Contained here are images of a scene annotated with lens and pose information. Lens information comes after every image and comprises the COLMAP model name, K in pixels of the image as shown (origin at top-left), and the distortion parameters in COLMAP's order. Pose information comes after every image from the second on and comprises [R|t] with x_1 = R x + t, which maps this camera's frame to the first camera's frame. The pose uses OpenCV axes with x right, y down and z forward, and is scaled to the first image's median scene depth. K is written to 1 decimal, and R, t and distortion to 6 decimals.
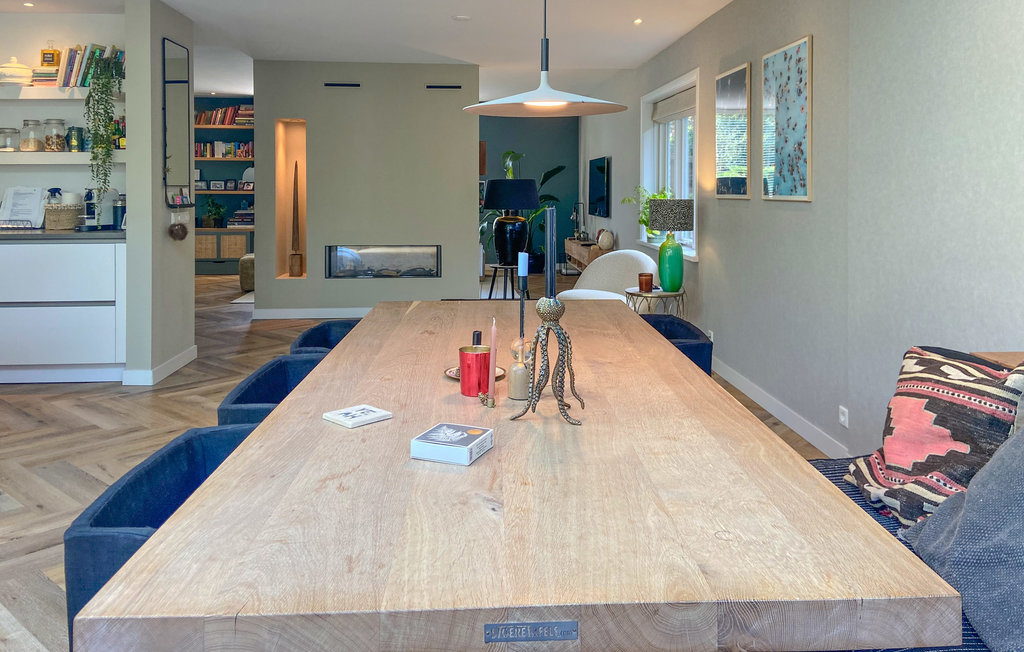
lens RADIAL K [[807.2, 0, 508.8], [0, 807.2, 193.8], [0, 0, 1]] dist [0.042373, -0.001409]
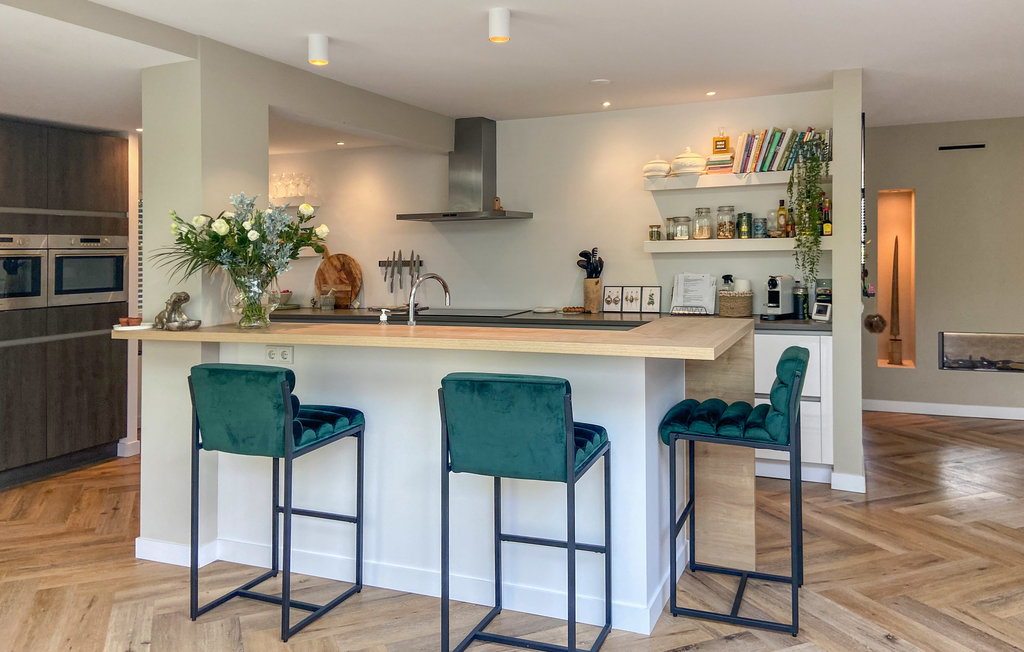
lens RADIAL K [[792.3, 0, 516.2], [0, 792.3, 242.6], [0, 0, 1]] dist [0.163210, -0.219146]
pose [[0.902825, -0.020354, -0.429526, -0.371246], [0.013422, 0.999726, -0.019163, -0.031423], [0.429798, 0.011535, 0.902851, 0.004615]]
